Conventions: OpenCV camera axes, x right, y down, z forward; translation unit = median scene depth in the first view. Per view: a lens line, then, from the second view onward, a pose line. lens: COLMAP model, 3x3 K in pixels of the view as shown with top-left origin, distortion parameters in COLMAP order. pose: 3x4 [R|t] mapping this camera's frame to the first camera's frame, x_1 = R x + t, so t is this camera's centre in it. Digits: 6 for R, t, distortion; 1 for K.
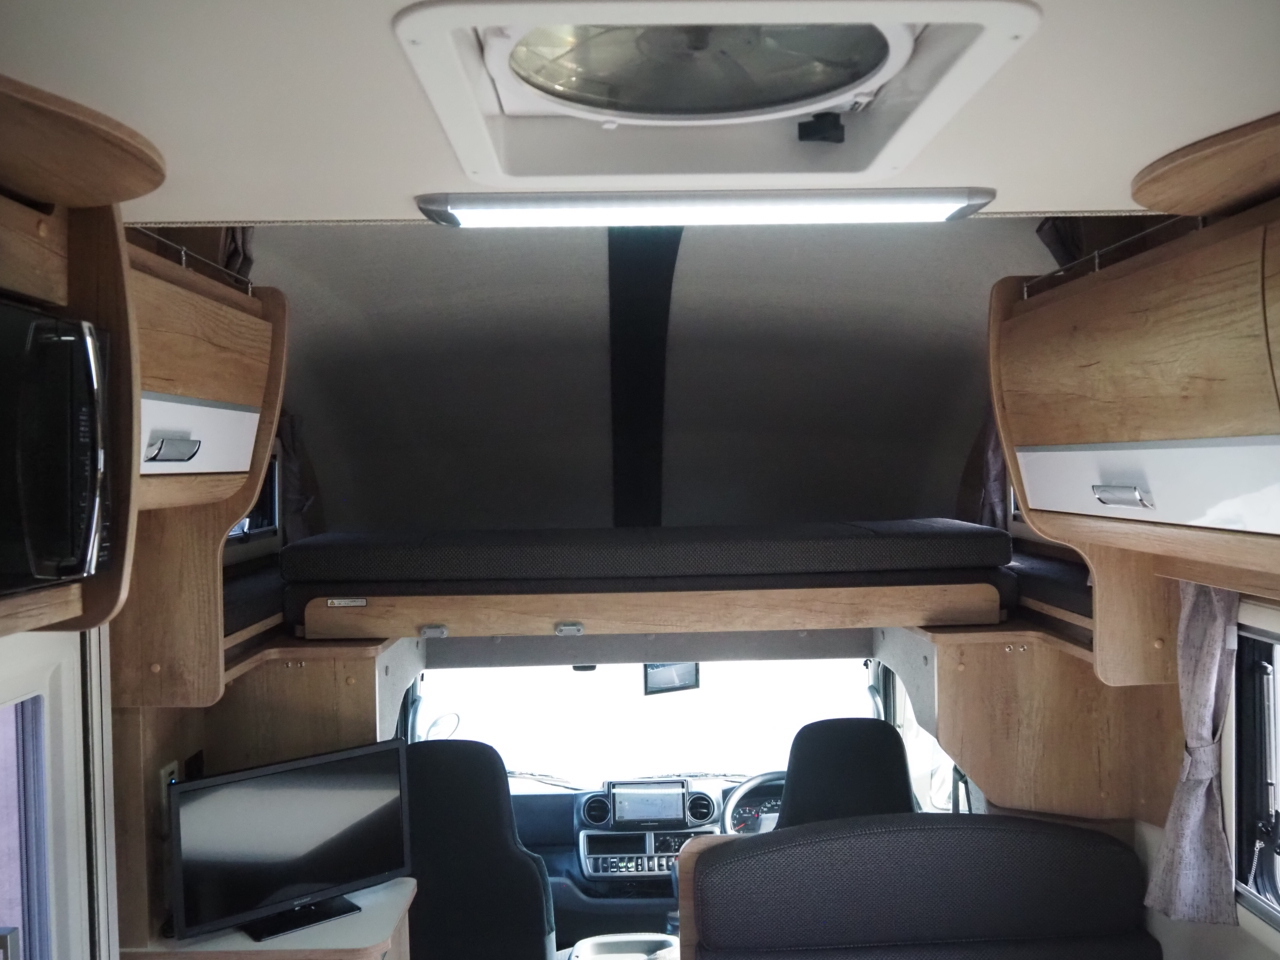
lens RADIAL K [[1048.6, 0, 645.2], [0, 1048.6, 484.2], [0, 0, 1]] dist [-0.049950, 0.015442]
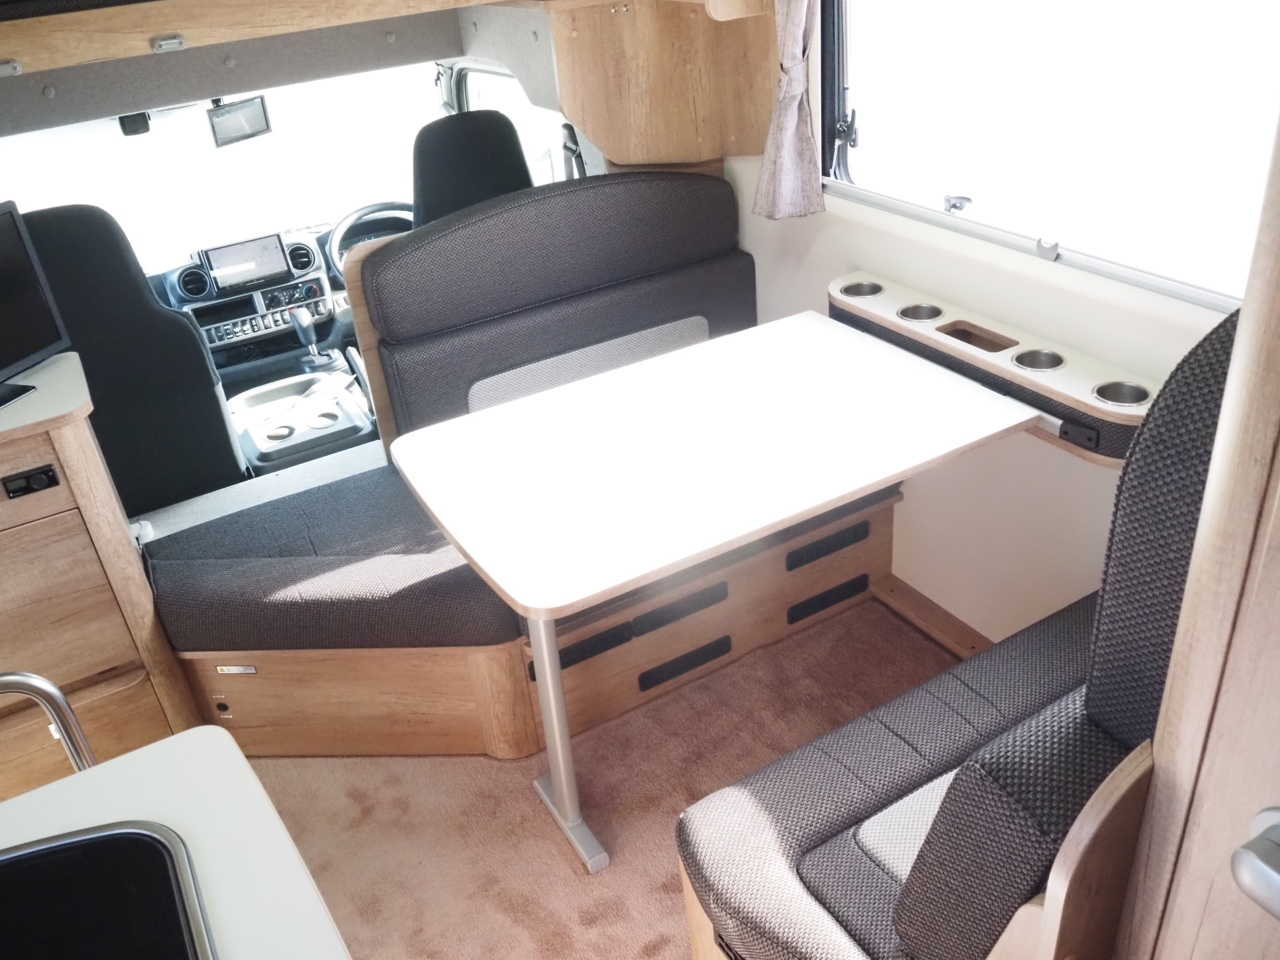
lens RADIAL K [[1048.6, 0, 645.2], [0, 1048.6, 484.2], [0, 0, 1]] dist [-0.049950, 0.015442]
pose [[0.875797, -0.288503, 0.386969, -0.126159], [0.074731, 0.873091, 0.481797, 0.056859], [-0.476859, -0.393038, 0.786210, -0.017014]]
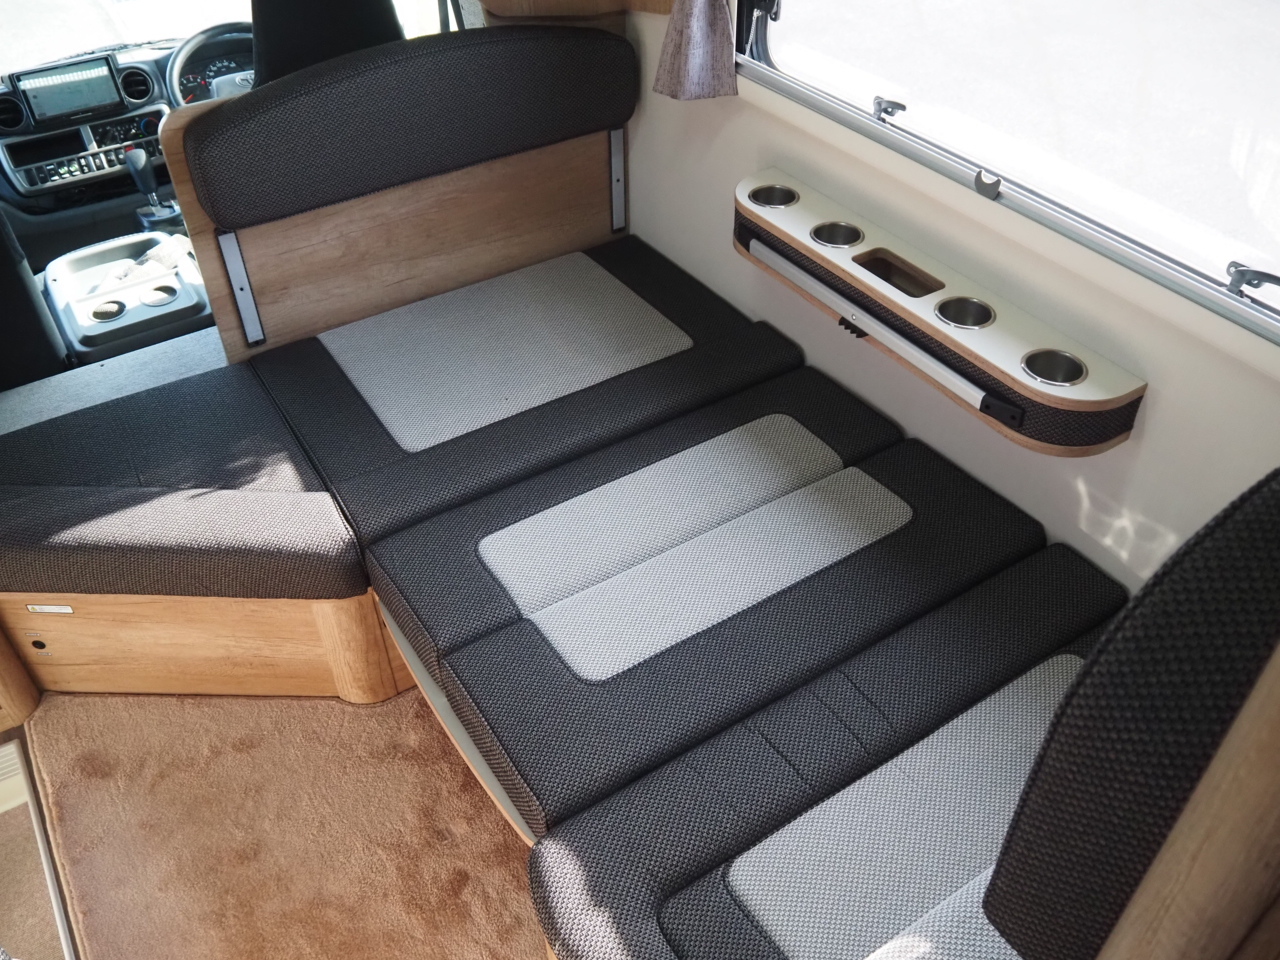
lens RADIAL K [[1053.4, 0, 640.0], [0, 1053.4, 480.0], [0, 0, 1]] dist [-0.046324, 0.009782]
pose [[0.853886, -0.331540, 0.401197, -0.050565], [0.001642, 0.772565, 0.634934, 0.028943], [-0.520457, -0.541503, 0.660227, 0.069895]]
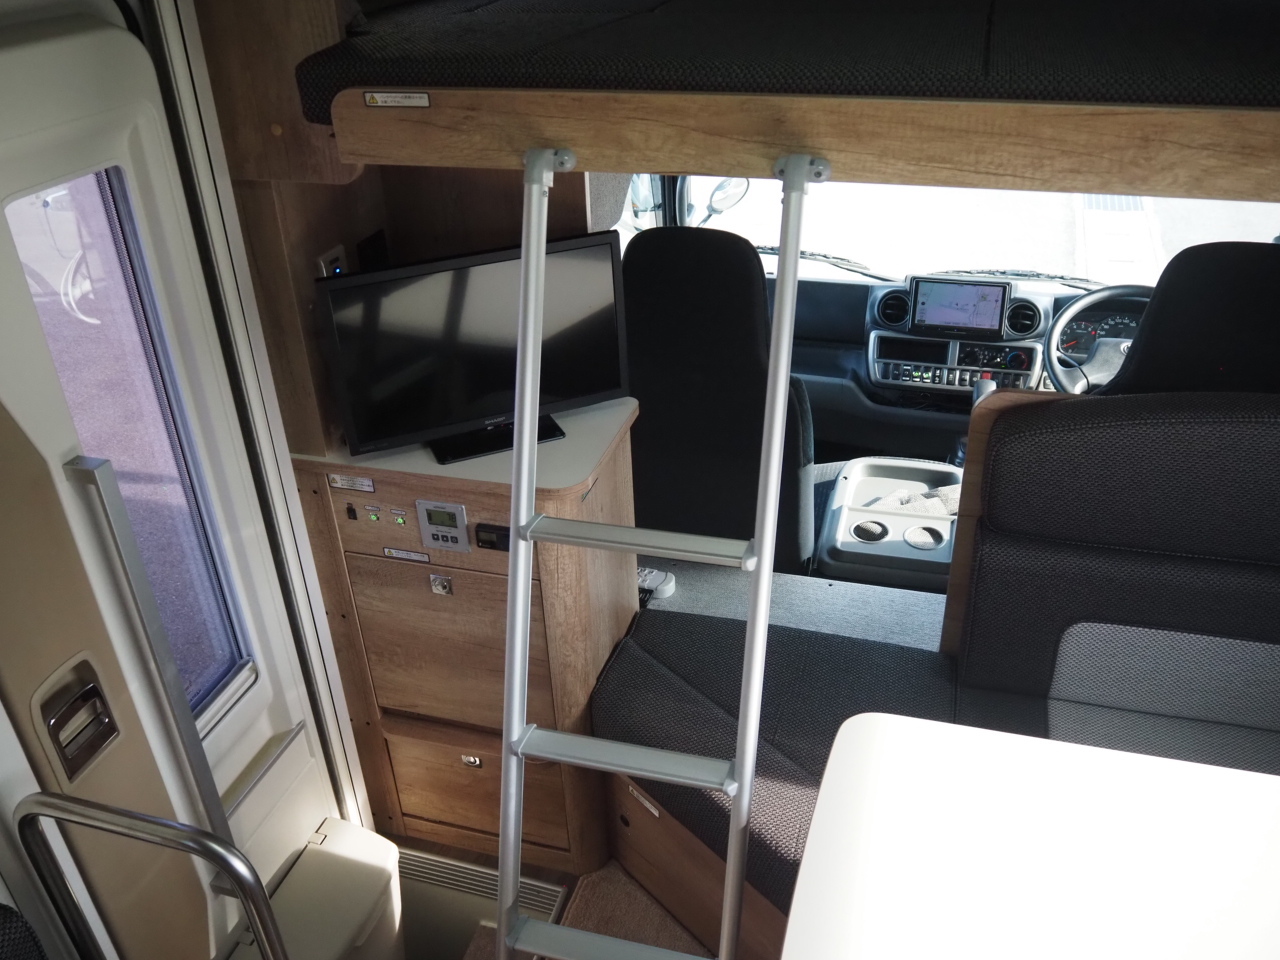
lens RADIAL K [[1048.6, 0, 645.2], [0, 1048.6, 484.2], [0, 0, 1]] dist [-0.049950, 0.015442]
pose [[0.951138, 0.140980, -0.274700, 0.016967], [0.013906, 0.869214, 0.494241, 0.020517], [0.308451, -0.473911, 0.824782, 0.215221]]
